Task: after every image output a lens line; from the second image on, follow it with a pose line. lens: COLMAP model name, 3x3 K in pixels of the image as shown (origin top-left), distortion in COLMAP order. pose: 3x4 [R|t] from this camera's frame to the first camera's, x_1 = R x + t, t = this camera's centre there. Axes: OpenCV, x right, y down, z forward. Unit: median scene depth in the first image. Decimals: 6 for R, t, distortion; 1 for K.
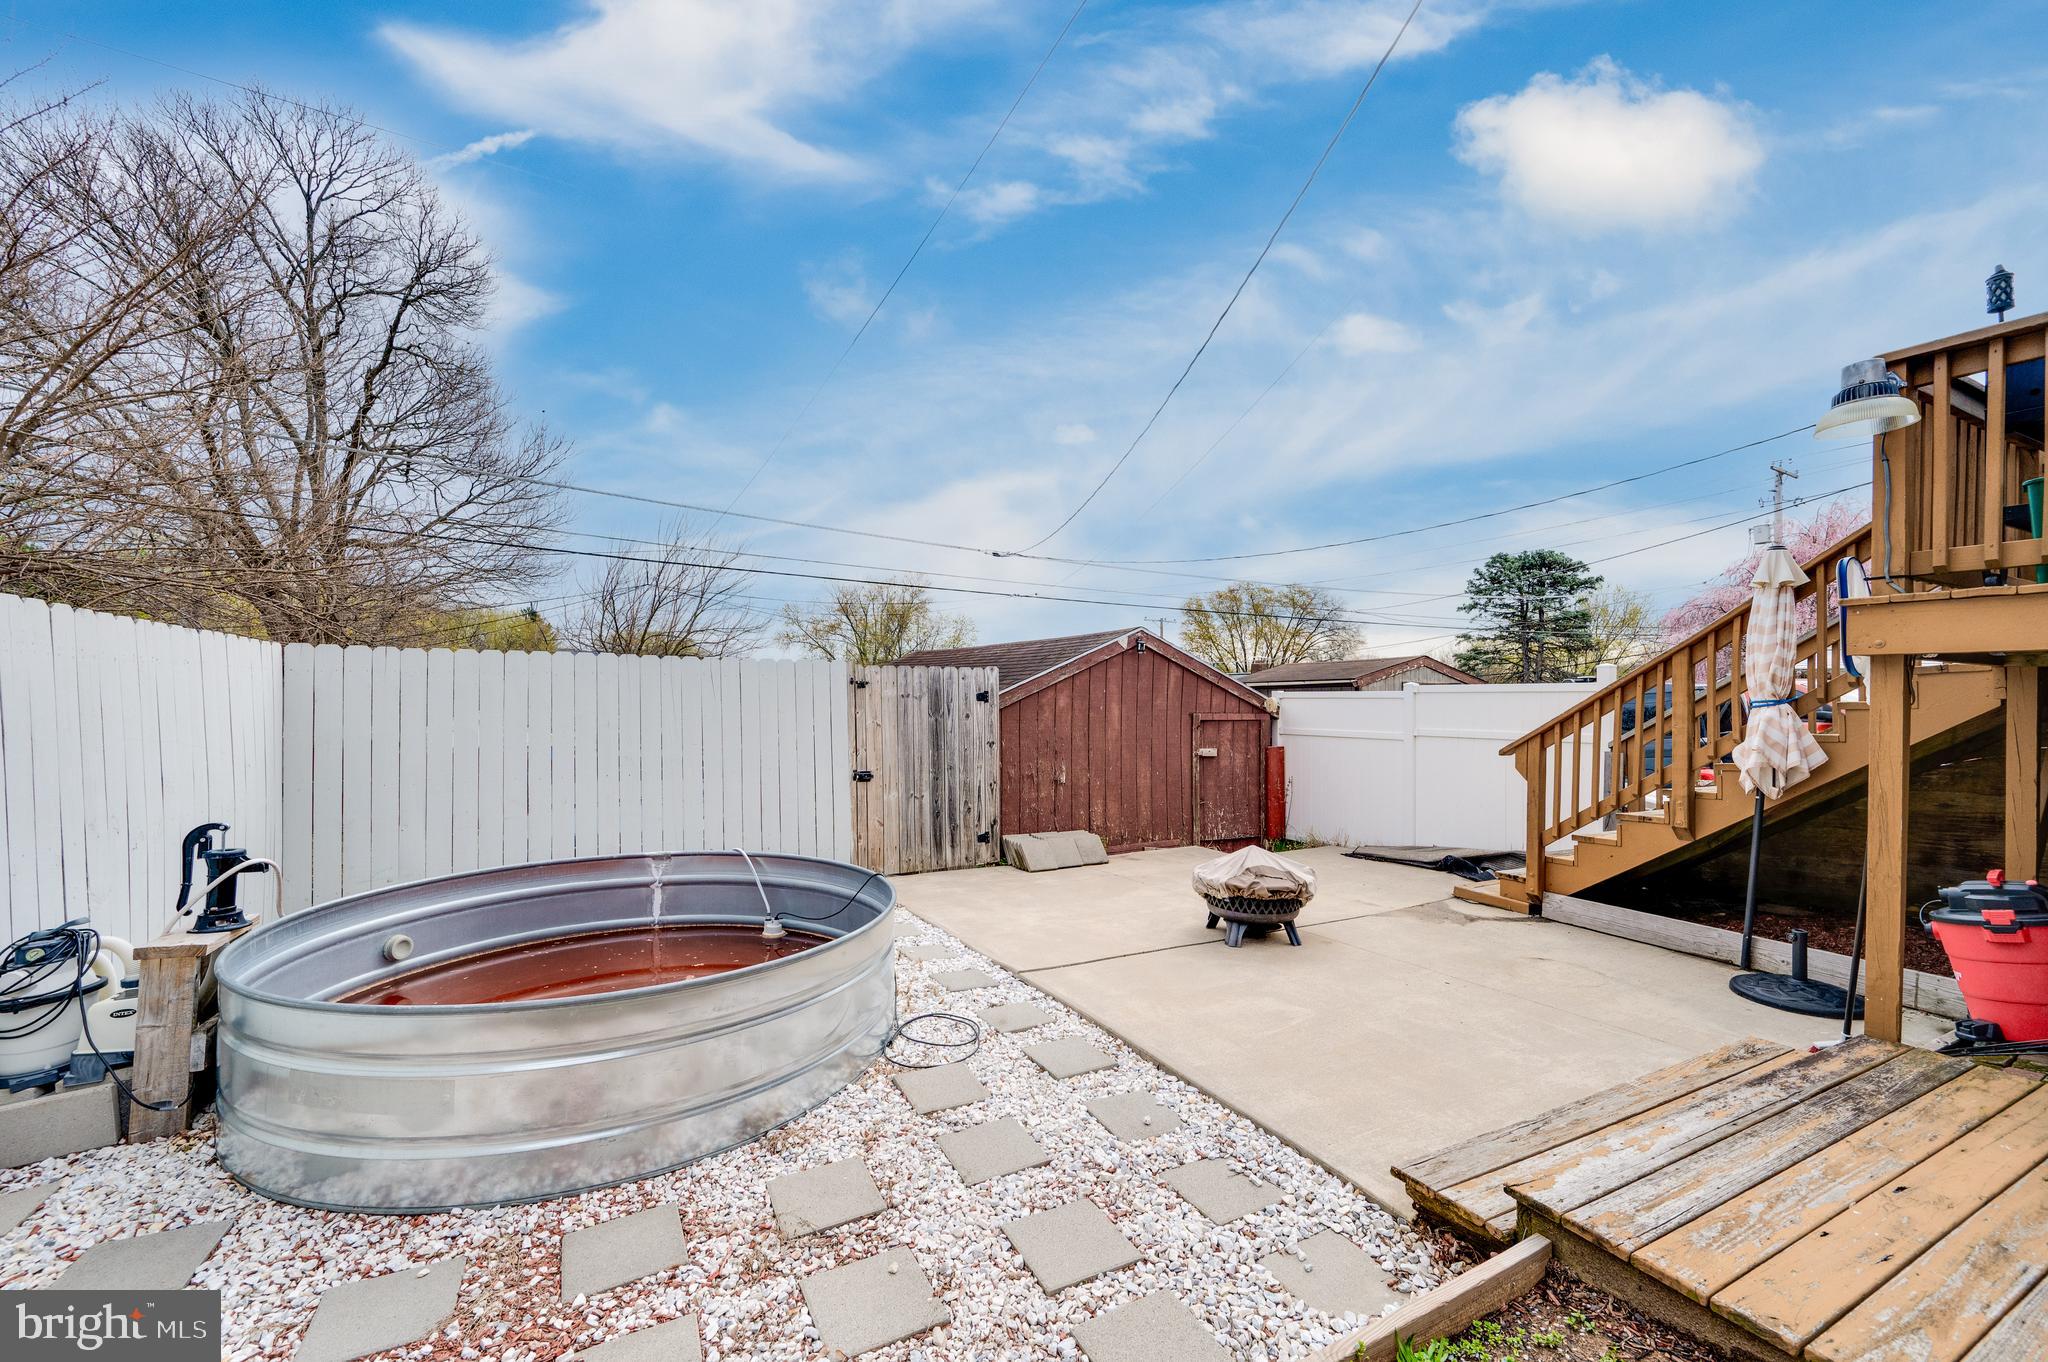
lens RADIAL K [[852.2, 0, 1034.7], [0, 852.2, 697.0], [0, 0, 1]] dist [-0.002386, -0.000616]
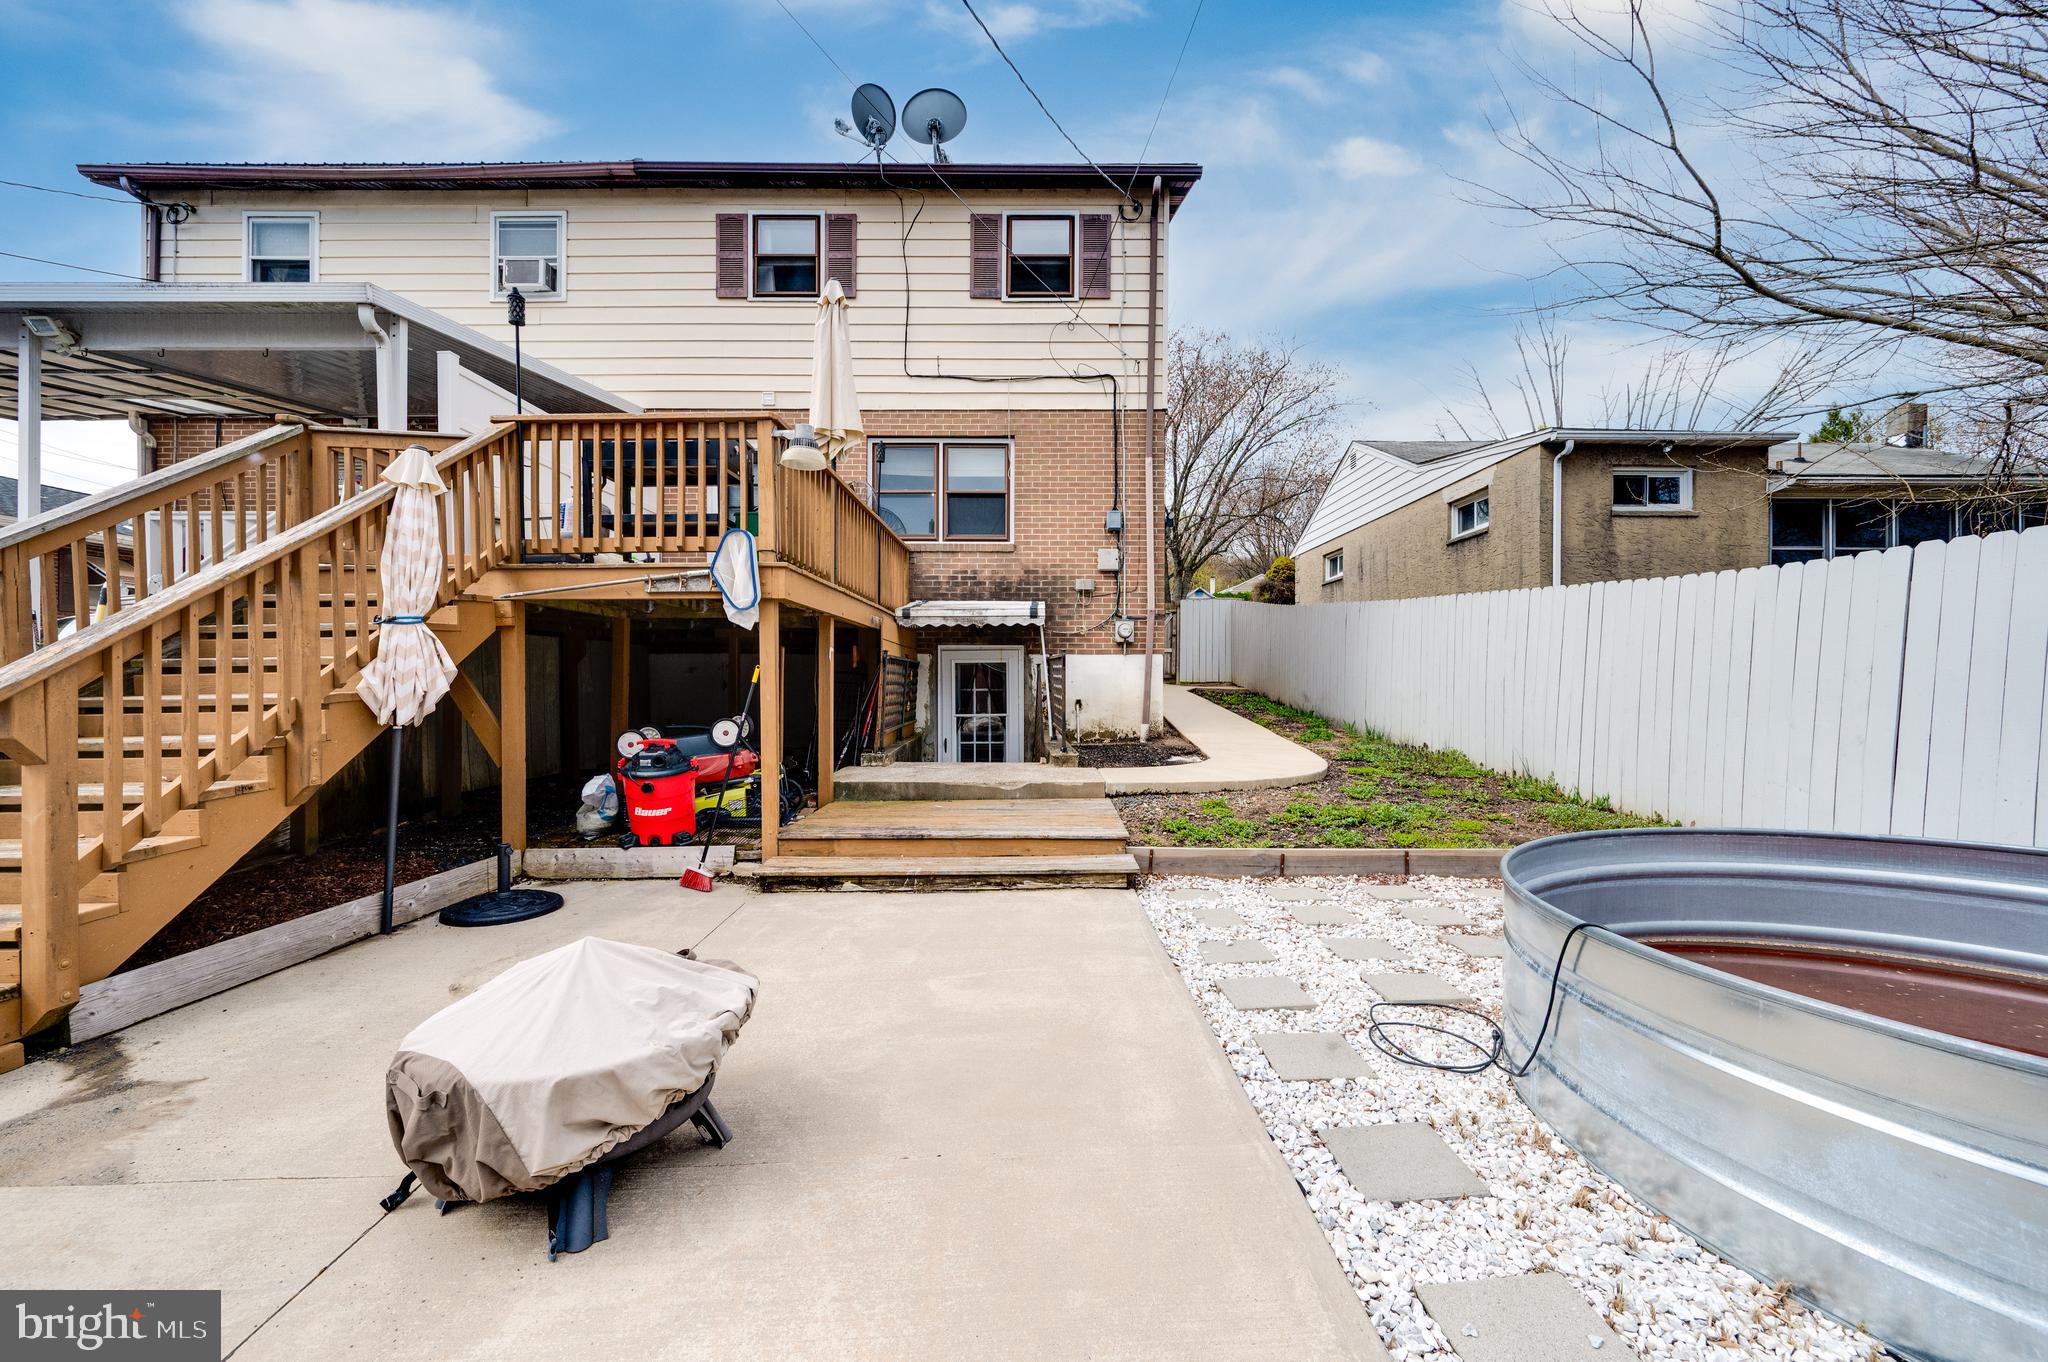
lens RADIAL K [[762.7, 0, 1043.6], [0, 762.7, 683.3], [0, 0, 1]] dist [-0.001322, -0.000041]
pose [[-0.879495, -0.006364, 0.475866, -0.107067], [-0.000359, 0.999919, 0.012709, 0.063875], [-0.475909, 0.011006, -0.879426, 1.415320]]
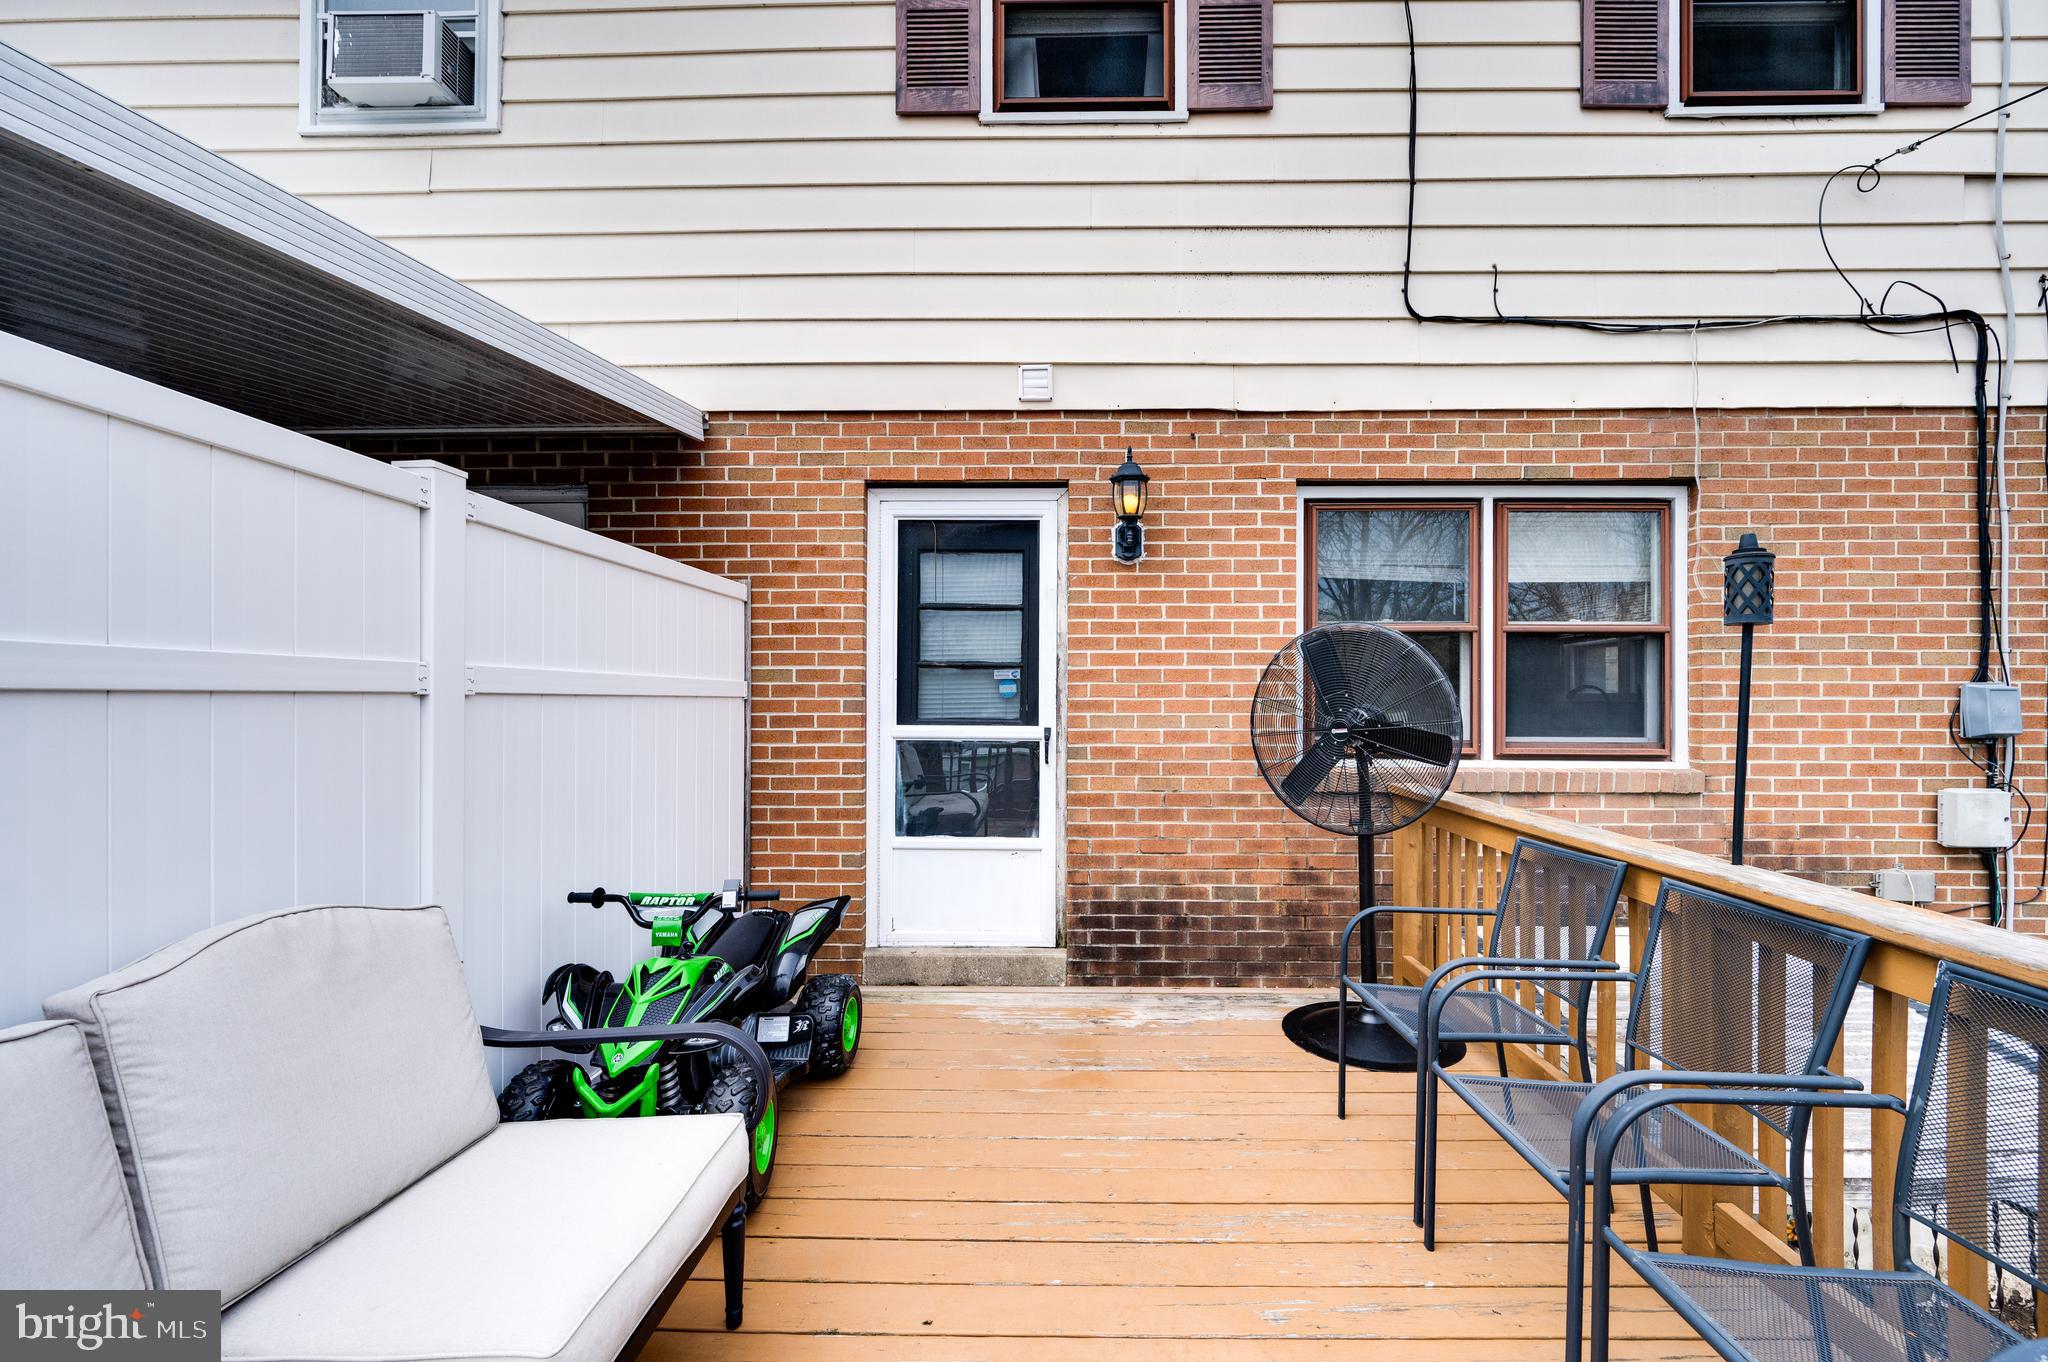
lens RADIAL K [[808.9, 0, 1024.8], [0, 808.9, 718.1], [0, 0, 1]] dist [-0.002143, 0.000149]
pose [[-0.873449, -0.001300, 0.486914, 1.226554], [0.000891, 0.999990, 0.004268, -0.370859], [-0.486914, 0.004161, -0.873440, 0.617665]]
